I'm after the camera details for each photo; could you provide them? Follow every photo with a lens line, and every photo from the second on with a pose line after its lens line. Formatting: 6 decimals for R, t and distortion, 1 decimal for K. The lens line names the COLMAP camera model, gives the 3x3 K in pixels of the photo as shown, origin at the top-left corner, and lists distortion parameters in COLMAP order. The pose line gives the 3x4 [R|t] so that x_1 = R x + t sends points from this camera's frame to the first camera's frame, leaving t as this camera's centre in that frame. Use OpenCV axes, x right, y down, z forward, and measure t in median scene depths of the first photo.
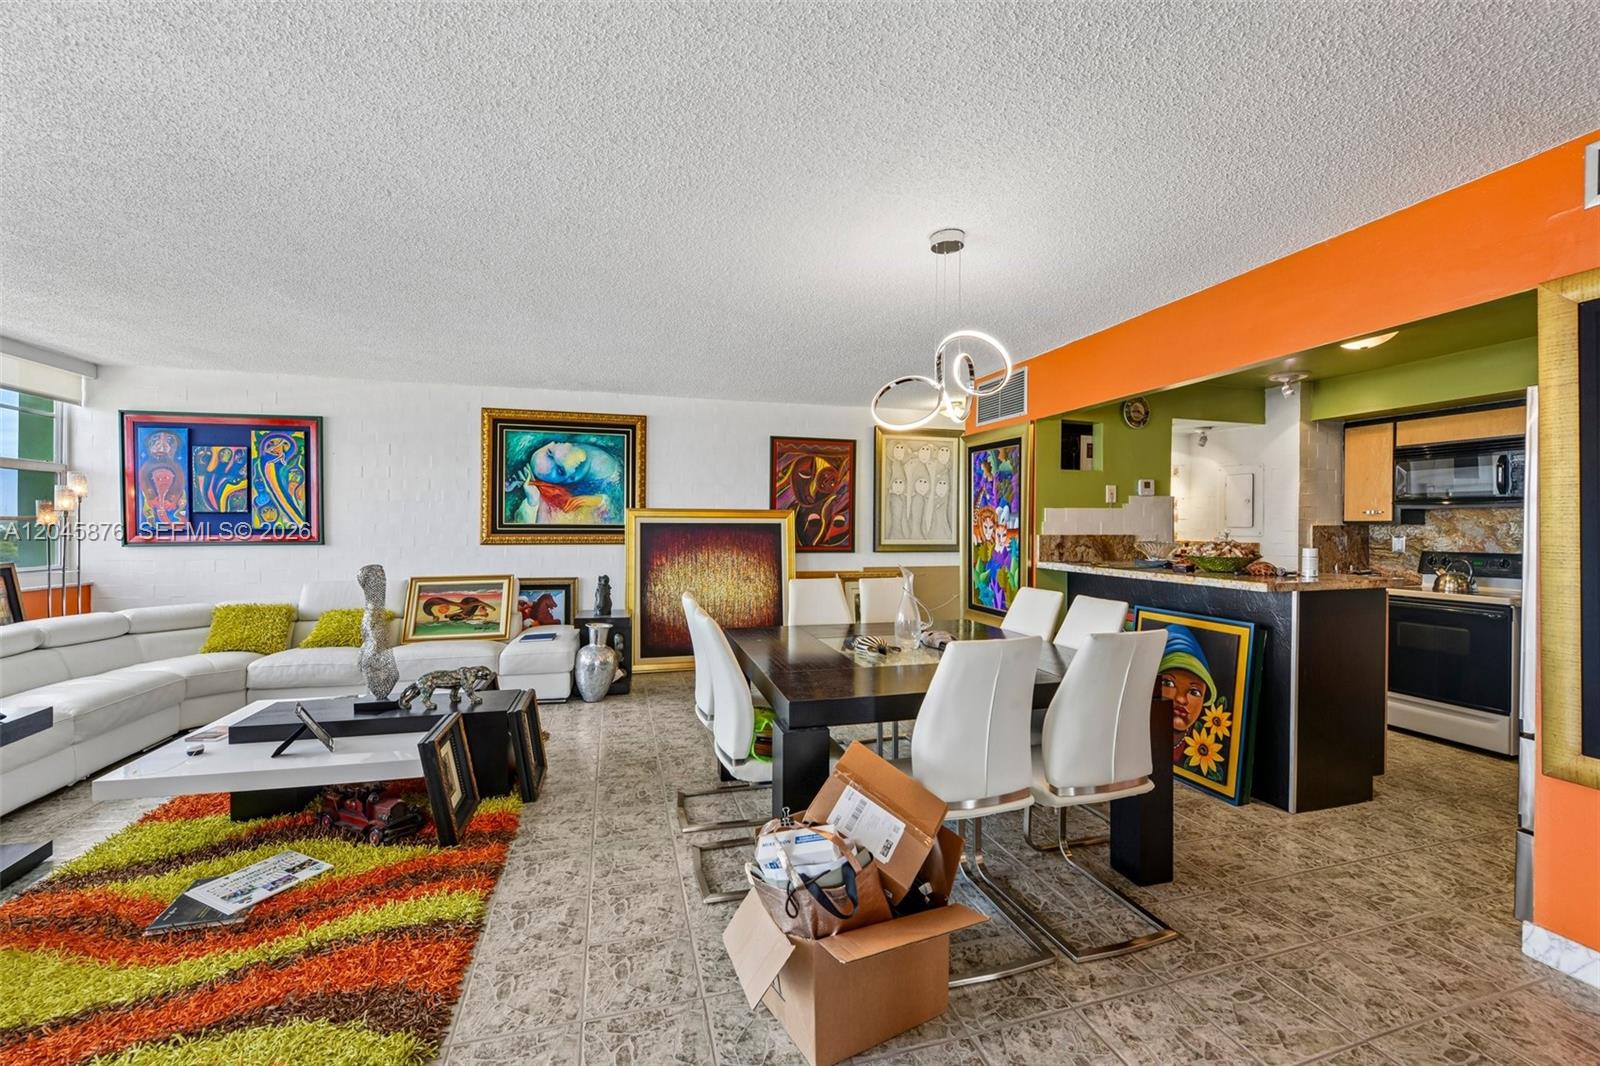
lens RADIAL K [[637.2, 0, 802.3], [0, 637.2, 527.1], [0, 0, 1]] dist [-0.020370, -0.000657]
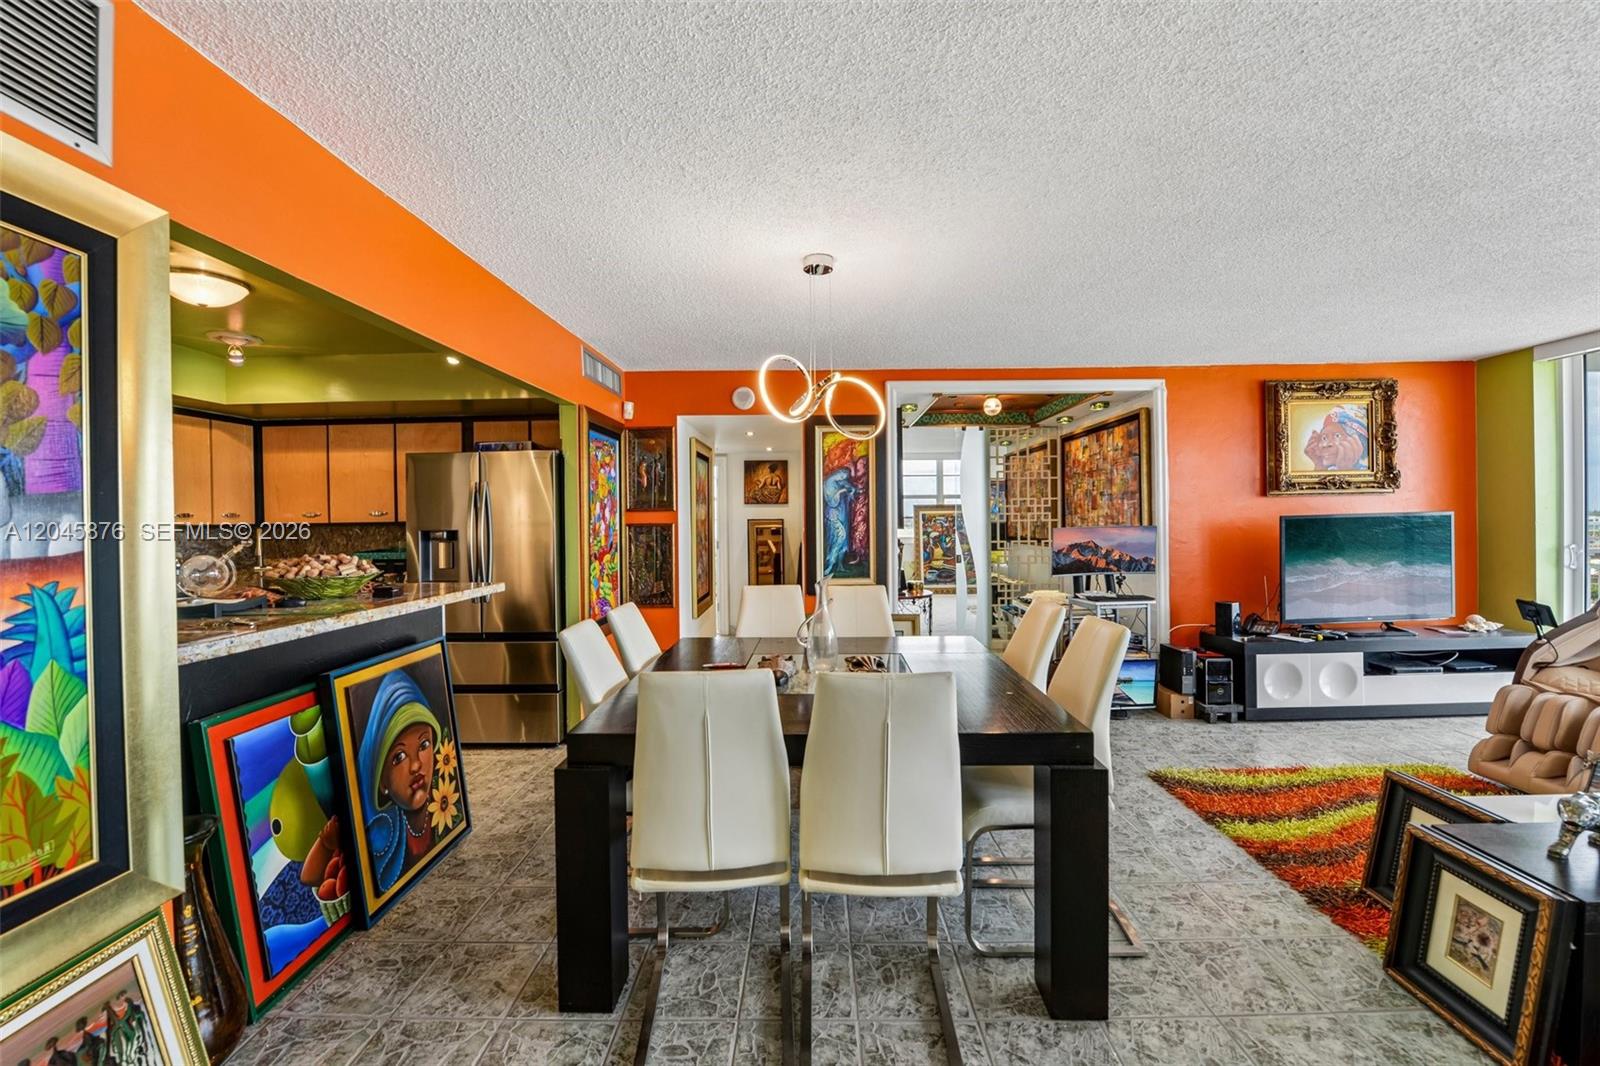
lens RADIAL K [[637.2, 0, 802.3], [0, 637.2, 527.1], [0, 0, 1]] dist [-0.020370, -0.000657]
pose [[-0.954024, 0.002874, 0.299717, -0.036714], [0.008504, 0.999811, 0.017481, -0.010753], [-0.299610, 0.019226, -0.953868, 1.065248]]
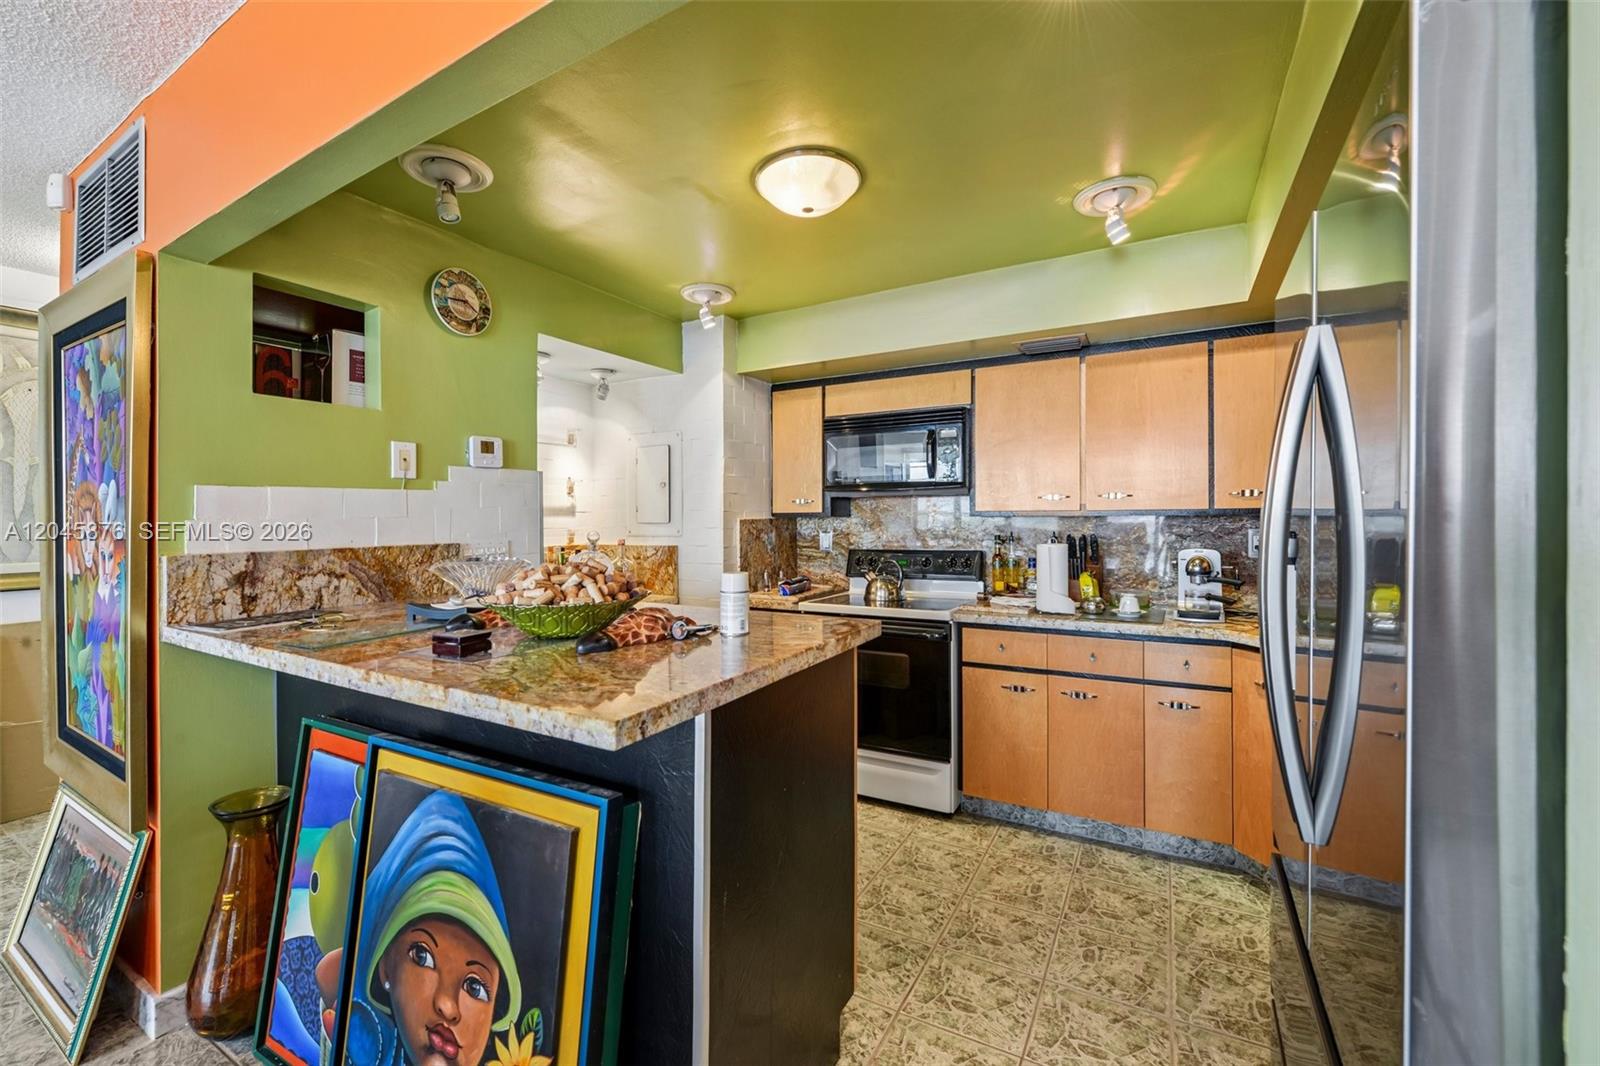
lens RADIAL K [[634.2, 0, 794.3], [0, 634.2, 529.7], [0, 0, 1]] dist [-0.020216, -0.000311]
pose [[0.722344, -0.024733, 0.691092, 0.341235], [0.014611, 0.999683, 0.020506, -0.004541], [-0.691380, -0.004715, 0.722476, 0.415197]]
